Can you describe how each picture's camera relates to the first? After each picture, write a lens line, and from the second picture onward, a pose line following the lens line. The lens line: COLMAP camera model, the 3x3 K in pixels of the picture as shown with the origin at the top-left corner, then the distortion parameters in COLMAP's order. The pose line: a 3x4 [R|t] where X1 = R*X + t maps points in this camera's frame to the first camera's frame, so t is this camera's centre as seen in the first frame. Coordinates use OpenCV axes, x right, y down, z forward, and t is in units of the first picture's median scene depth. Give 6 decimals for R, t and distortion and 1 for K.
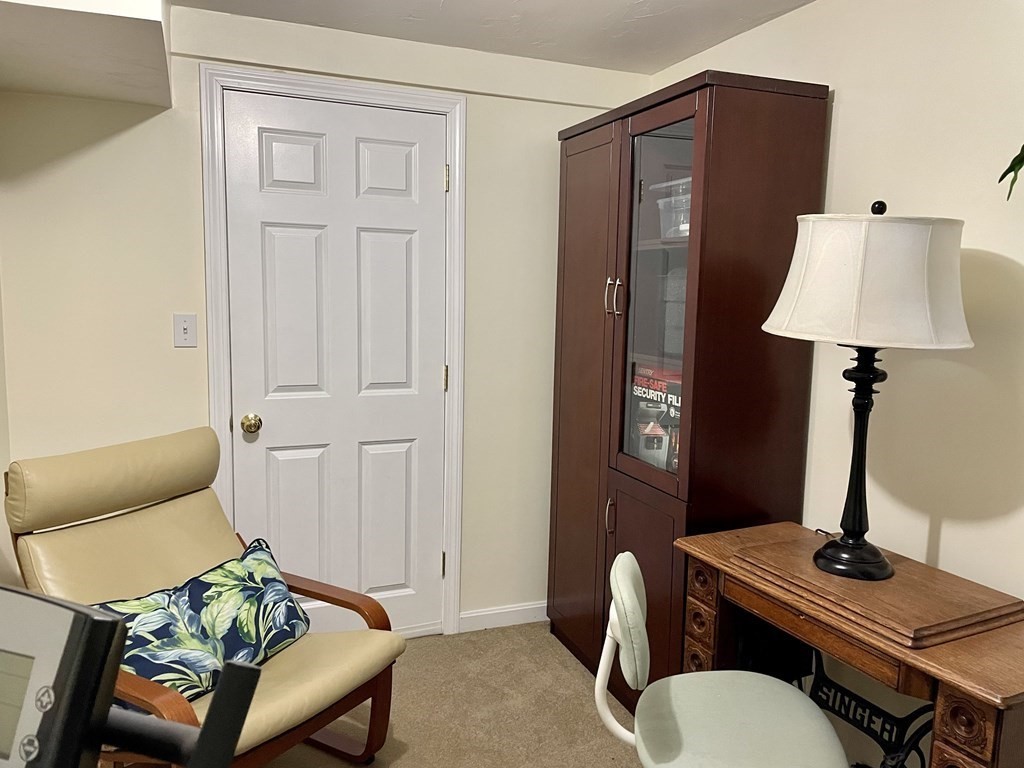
lens RADIAL K [[784.5, 0, 516.0], [0, 784.5, 384.4], [0, 0, 1]] dist [-0.004905, -0.002425]
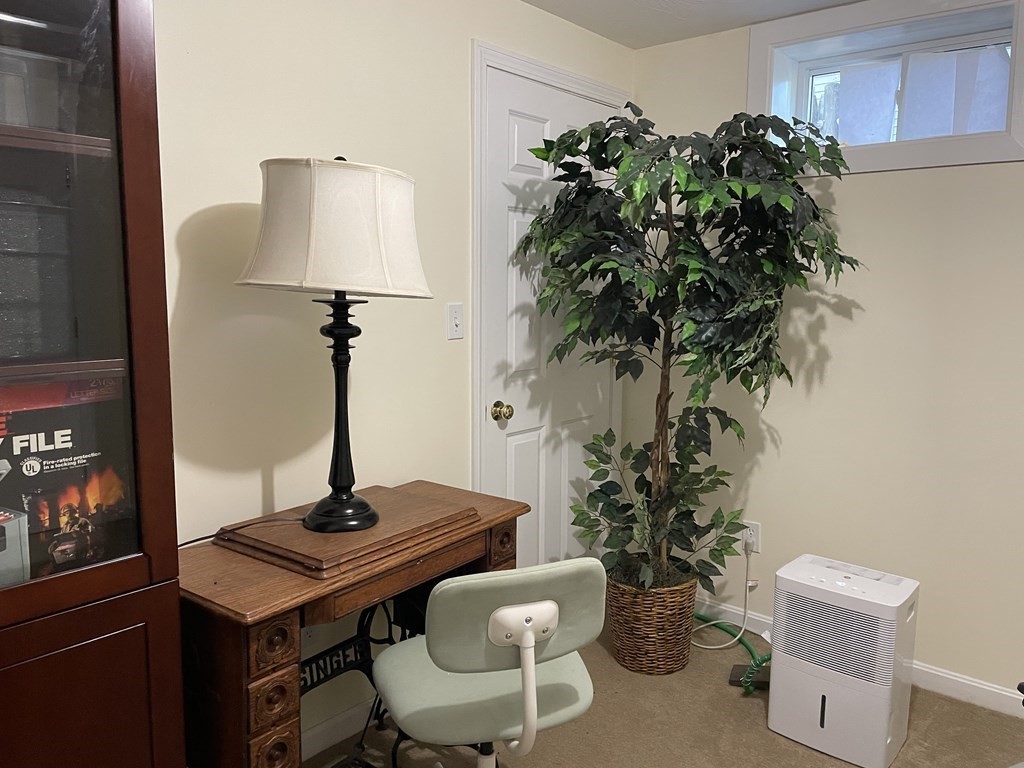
lens RADIAL K [[784.5, 0, 516.0], [0, 784.5, 384.4], [0, 0, 1]] dist [-0.004905, -0.002425]
pose [[-0.483691, -0.140469, 0.863893, -0.518778], [0.088451, 0.974139, 0.207918, -0.127066], [-0.870758, 0.176980, -0.458758, 1.224293]]
